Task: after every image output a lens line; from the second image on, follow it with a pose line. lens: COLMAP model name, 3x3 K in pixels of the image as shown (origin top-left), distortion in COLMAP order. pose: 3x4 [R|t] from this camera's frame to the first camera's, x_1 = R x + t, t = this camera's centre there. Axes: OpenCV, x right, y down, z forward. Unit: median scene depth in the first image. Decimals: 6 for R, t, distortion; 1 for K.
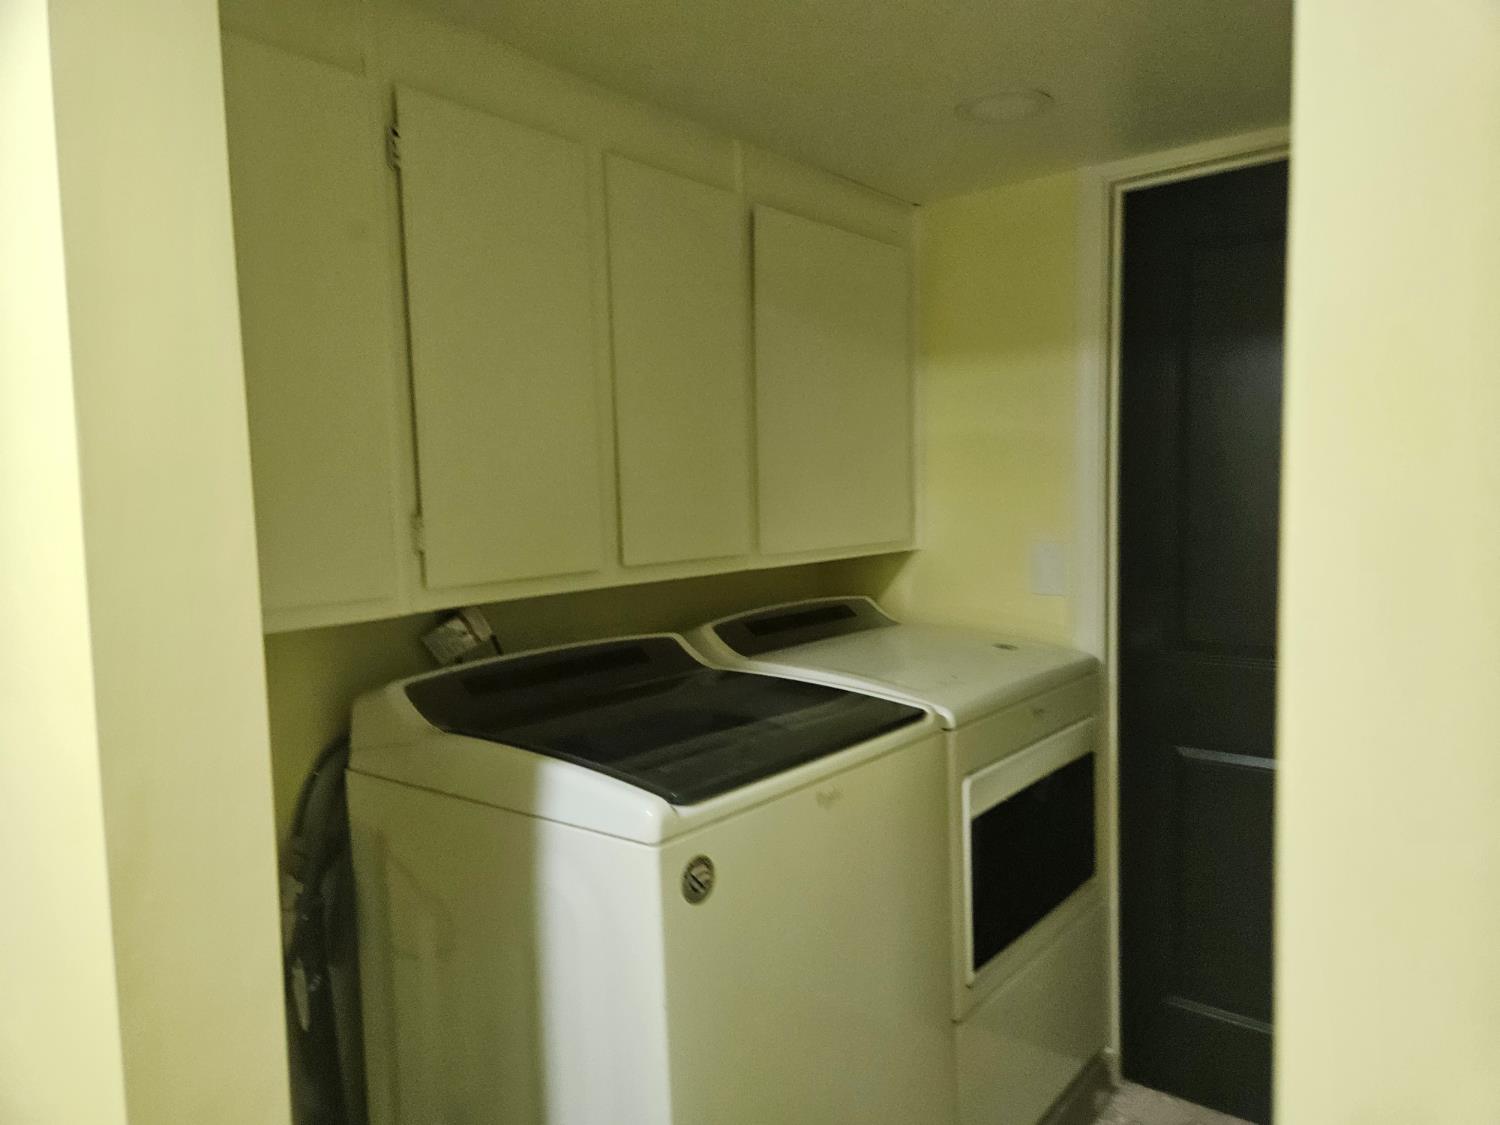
lens RADIAL K [[1016.4, 0, 758.5], [0, 1016.4, 581.6], [0, 0, 1]] dist [0.063557, -0.050676]
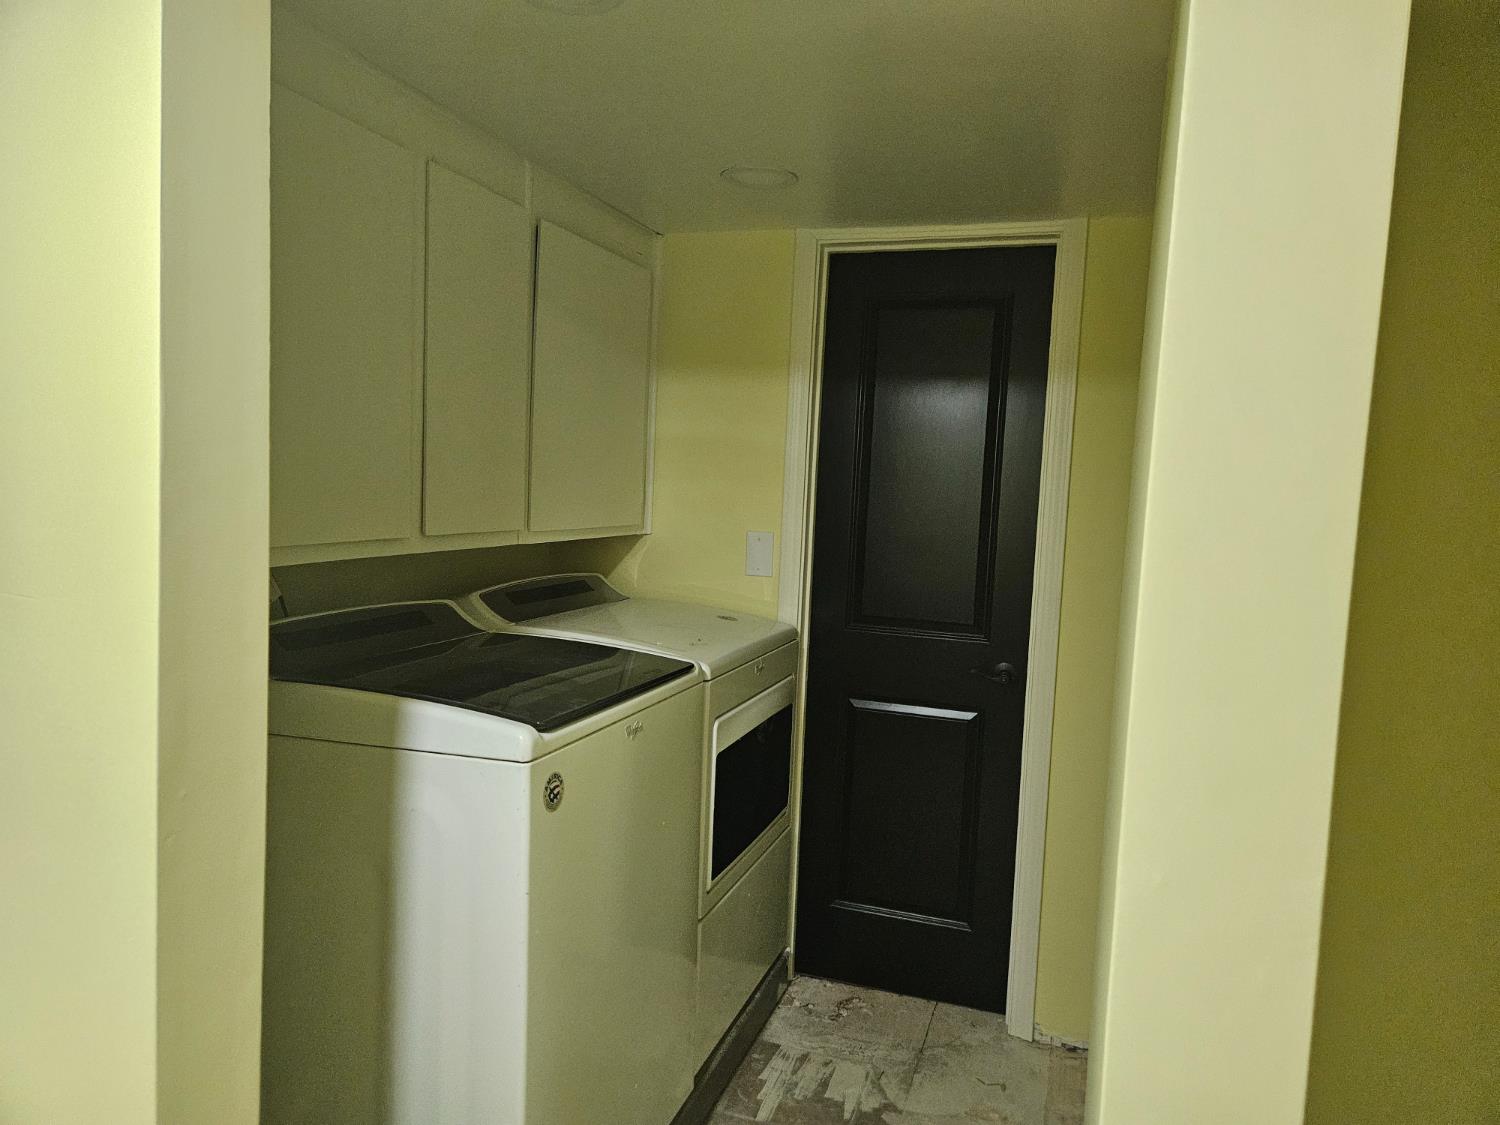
lens RADIAL K [[1016.4, 0, 761.8], [0, 1016.4, 575.9], [0, 0, 1]] dist [0.063557, -0.050676]
pose [[0.933663, 0.030025, 0.356891, -0.180017], [-0.032241, 0.999480, 0.000260, 0.015947], [-0.356697, -0.011749, 0.934146, -0.154271]]
